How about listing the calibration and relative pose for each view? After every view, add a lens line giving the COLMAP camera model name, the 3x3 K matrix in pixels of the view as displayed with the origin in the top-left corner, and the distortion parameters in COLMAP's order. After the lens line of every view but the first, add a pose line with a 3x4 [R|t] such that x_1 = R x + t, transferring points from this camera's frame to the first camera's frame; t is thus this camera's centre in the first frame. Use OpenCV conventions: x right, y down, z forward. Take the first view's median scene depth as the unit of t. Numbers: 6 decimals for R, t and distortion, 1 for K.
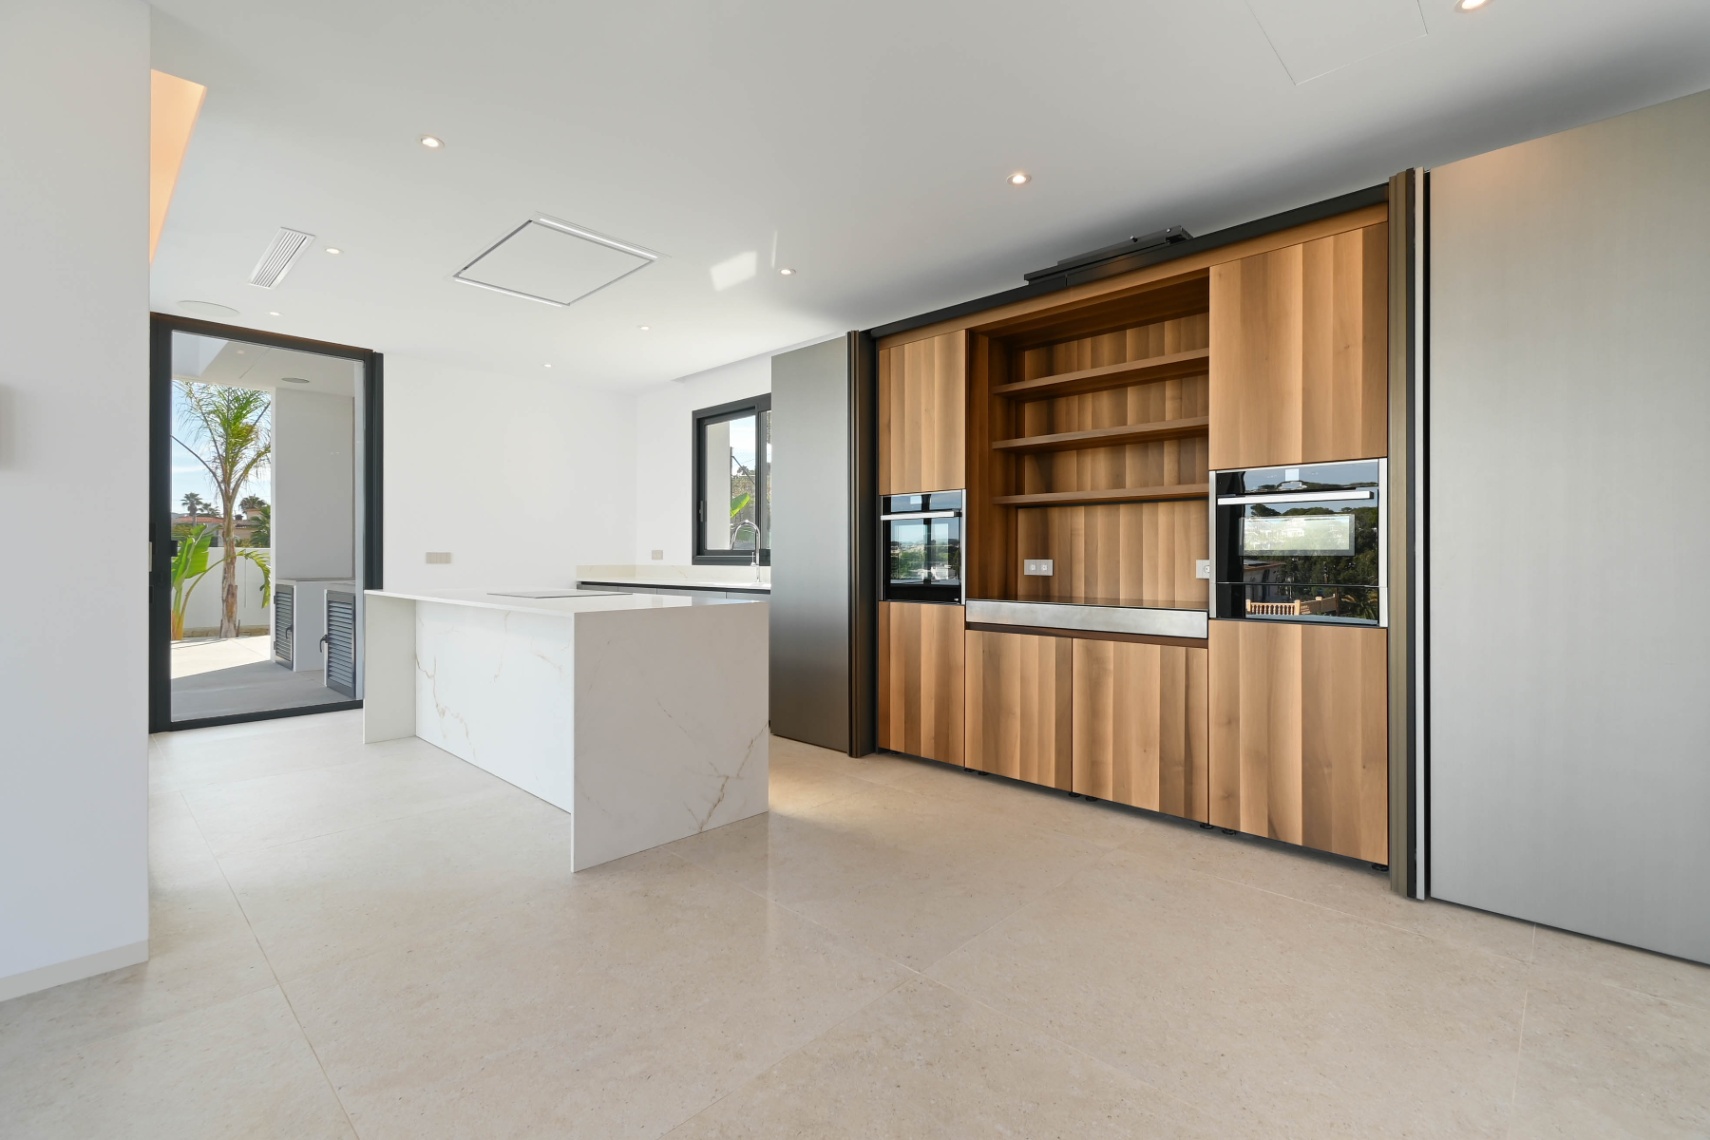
lens RADIAL K [[690.1, 0, 839.6], [0, 690.1, 559.3], [0, 0, 1]] dist [-0.002171, -0.000167]
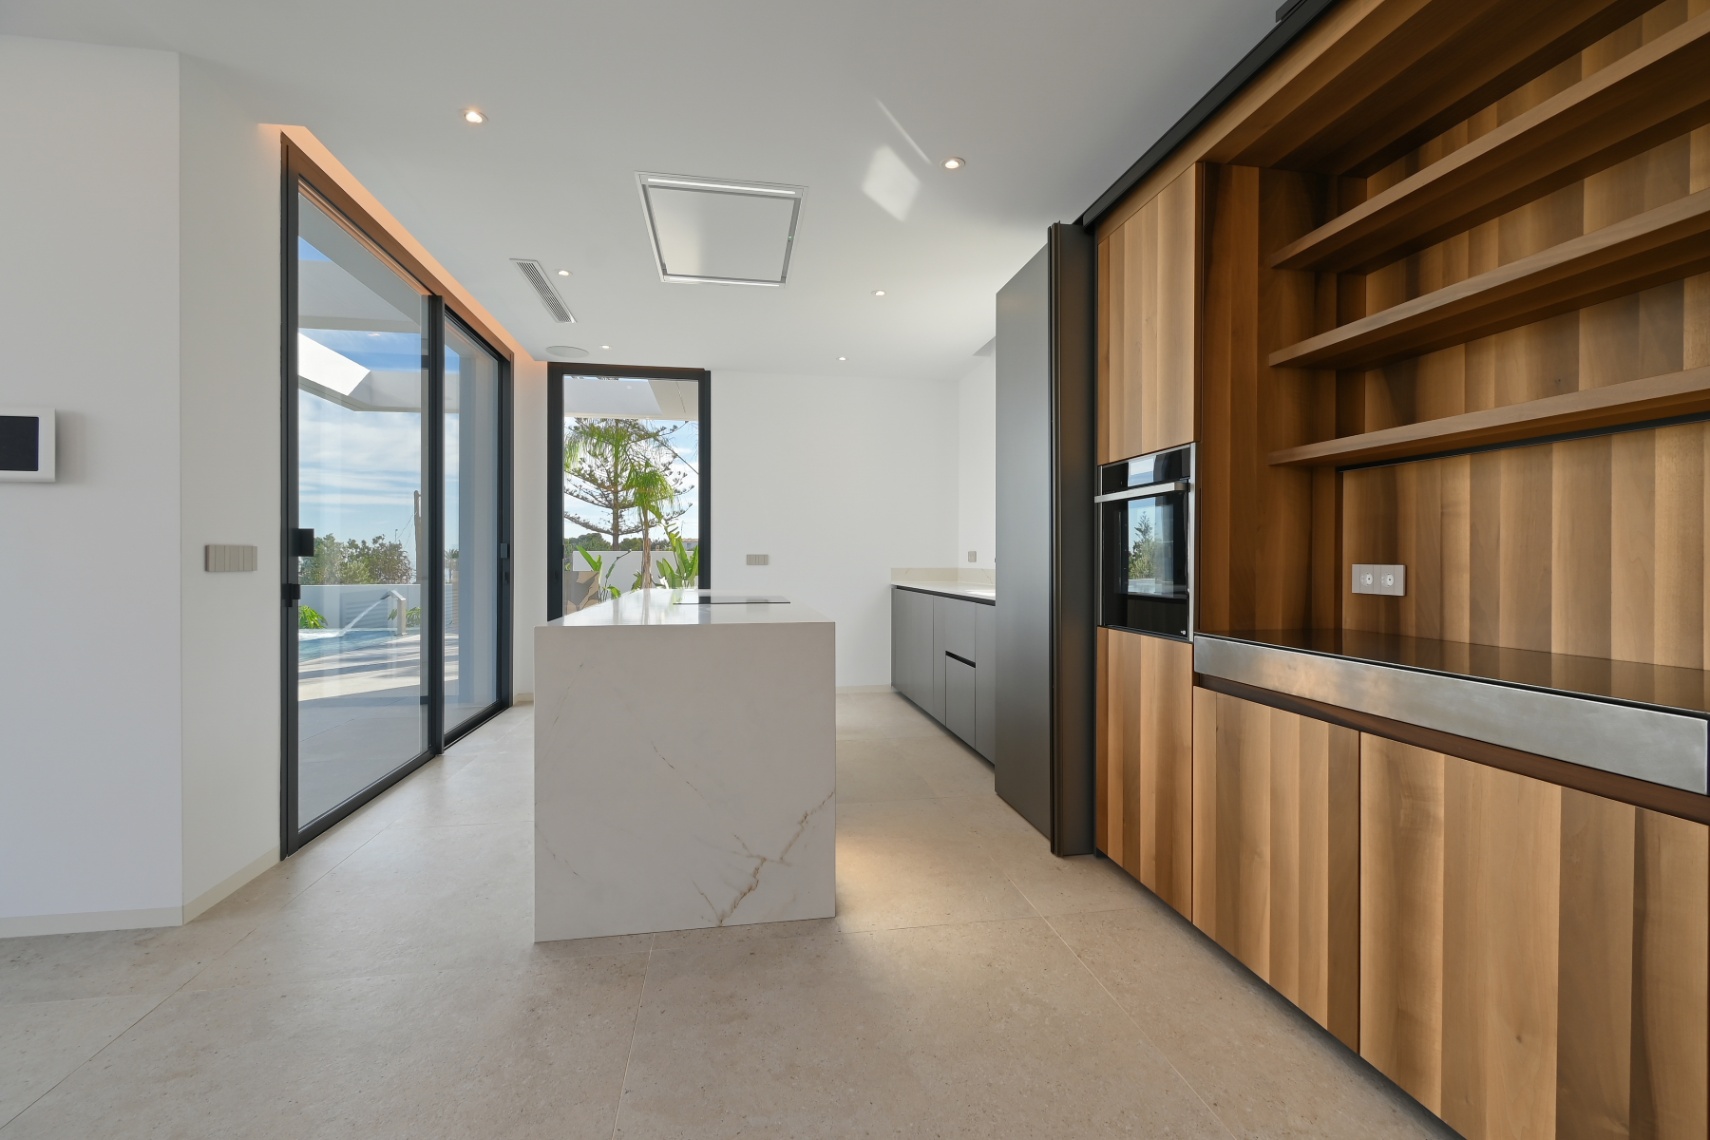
lens RADIAL K [[699.3, 0, 914.2], [0, 699.3, 563.8], [0, 0, 1]] dist [0.007222, -0.004691]
pose [[0.830804, 0.004945, -0.556544, 0.324099], [-0.002631, 0.999984, 0.004956, -0.002274], [0.556559, -0.002653, 0.830804, 0.397750]]
